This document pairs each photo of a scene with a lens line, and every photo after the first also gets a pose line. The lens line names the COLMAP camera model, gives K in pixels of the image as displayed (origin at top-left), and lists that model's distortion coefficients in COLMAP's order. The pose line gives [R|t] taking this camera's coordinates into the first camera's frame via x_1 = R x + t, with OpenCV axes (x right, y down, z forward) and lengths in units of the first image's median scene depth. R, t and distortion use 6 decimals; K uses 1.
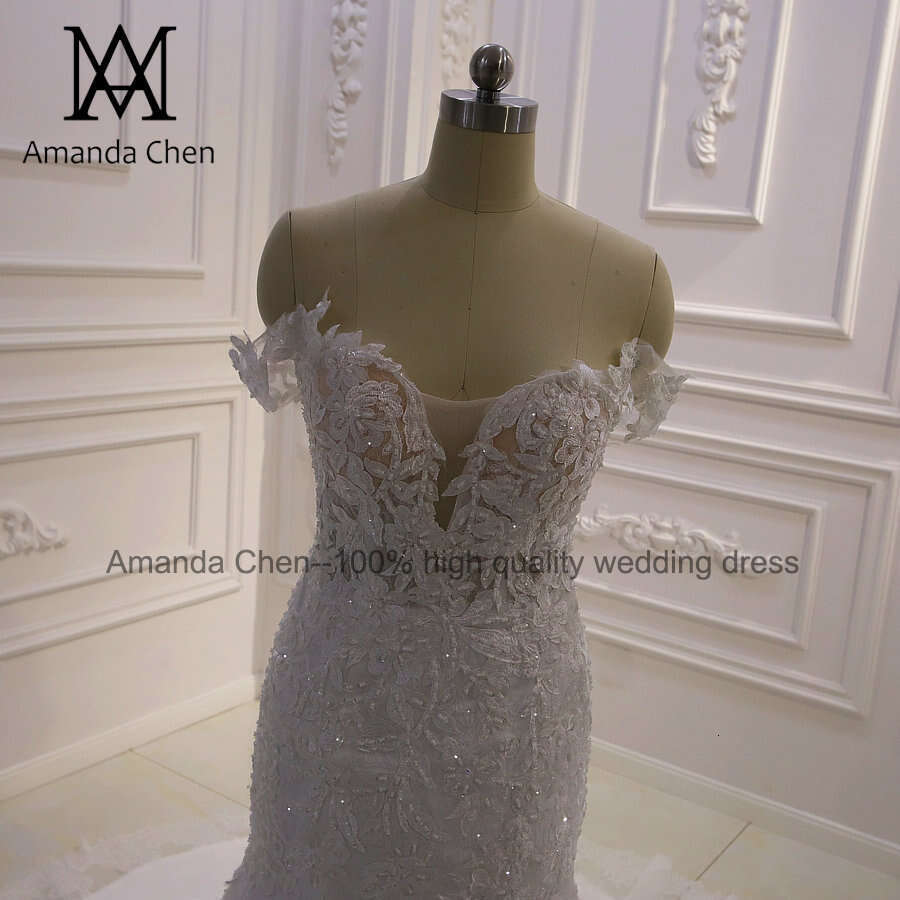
lens RADIAL K [[1080.7, 0, 486.6], [0, 1080.7, 480.3], [0, 0, 1]] dist [0.001867, -0.003958]
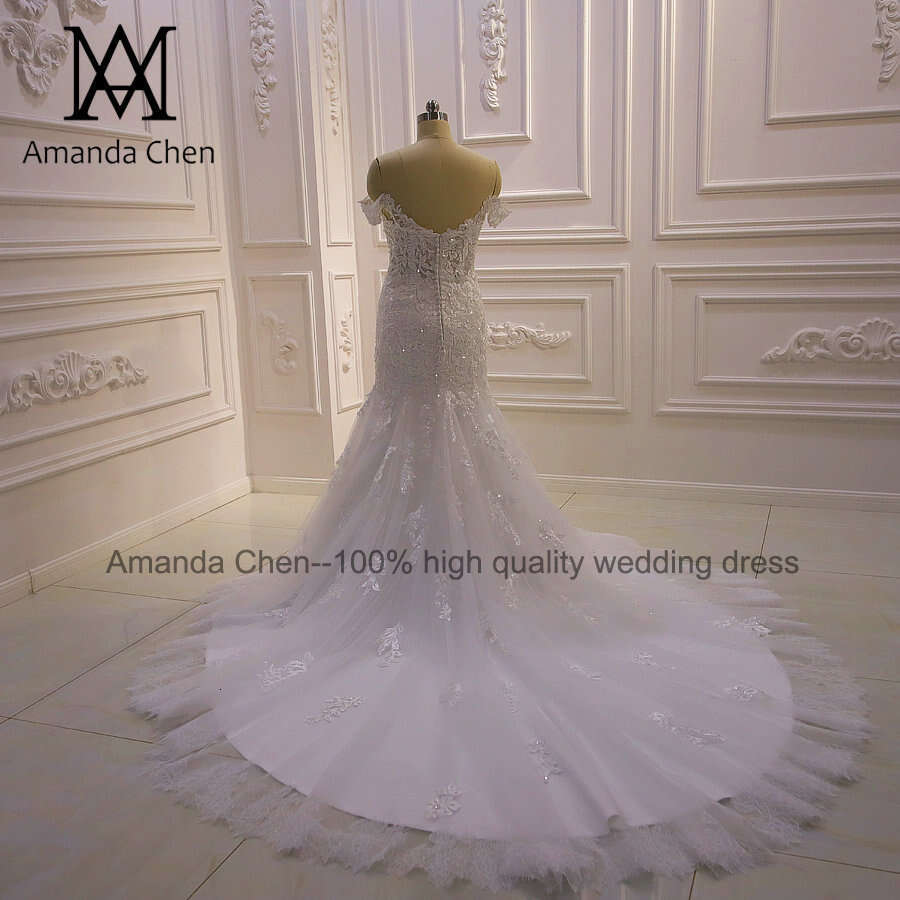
lens RADIAL K [[893.8, 0, 484.6], [0, 893.8, 429.0], [0, 0, 1]] dist [0.000089, -0.006074]
pose [[0.960674, -0.163673, 0.224315, -0.213325], [0.160531, 0.986502, 0.032302, 0.162434], [-0.226574, 0.004978, 0.973981, -0.377289]]
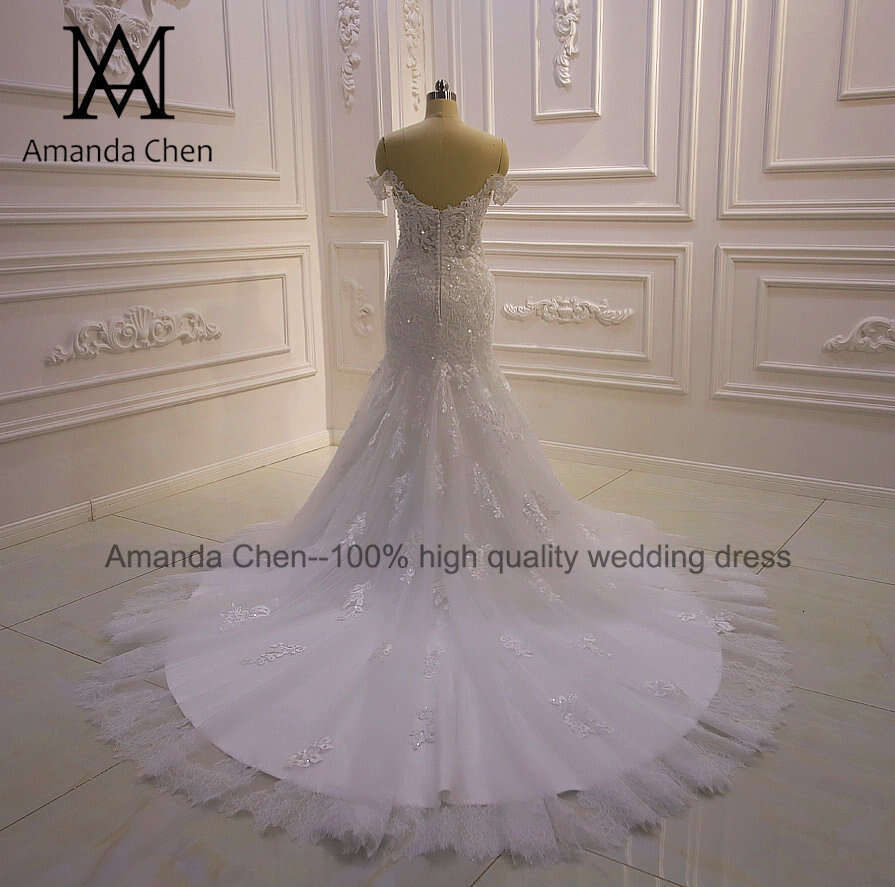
lens RADIAL K [[868.7, 0, 493.6], [0, 868.7, 408.6], [0, 0, 1]] dist [0.006654, 0.013052]
pose [[0.994300, -0.101182, 0.033624, -0.011371], [0.100398, 0.994652, 0.024245, 0.179850], [-0.035897, -0.020731, 0.999140, -0.401200]]
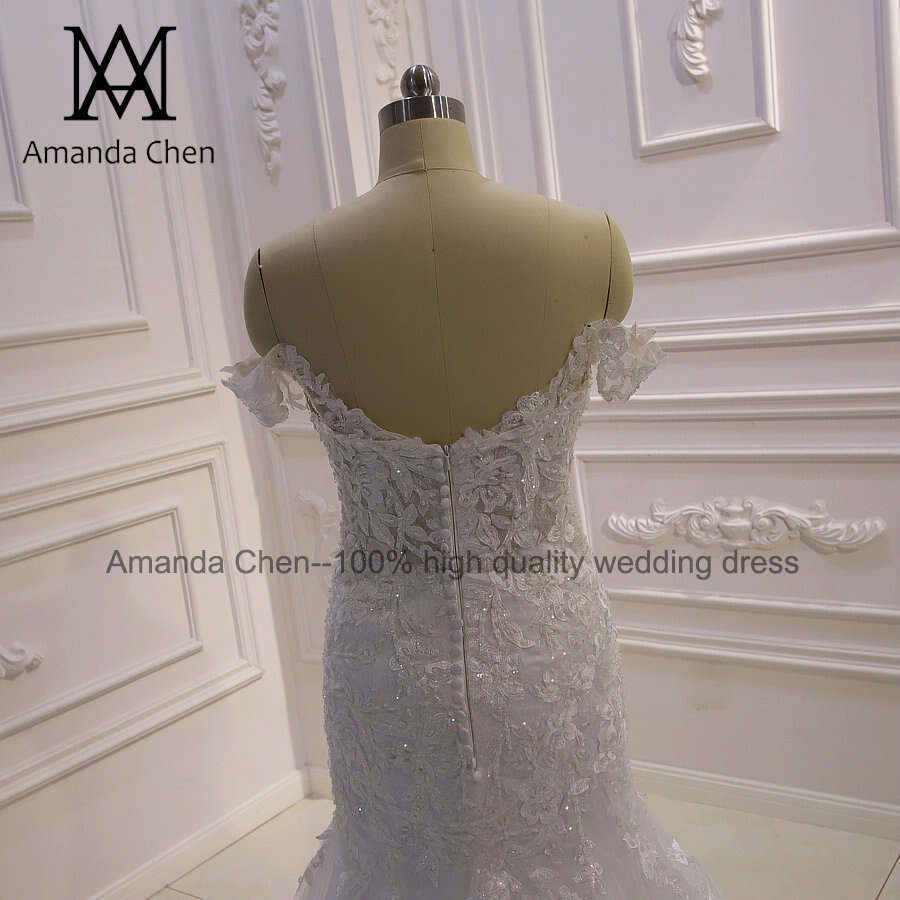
lens RADIAL K [[1101.1, 0, 484.2], [0, 1101.1, 478.2], [0, 0, 1]] dist [-0.008234, -0.016241]
pose [[0.980881, -0.191102, -0.036767, 0.011031], [0.189864, 0.981198, -0.034674, 0.011671], [0.042702, 0.027031, 0.998722, 0.148104]]
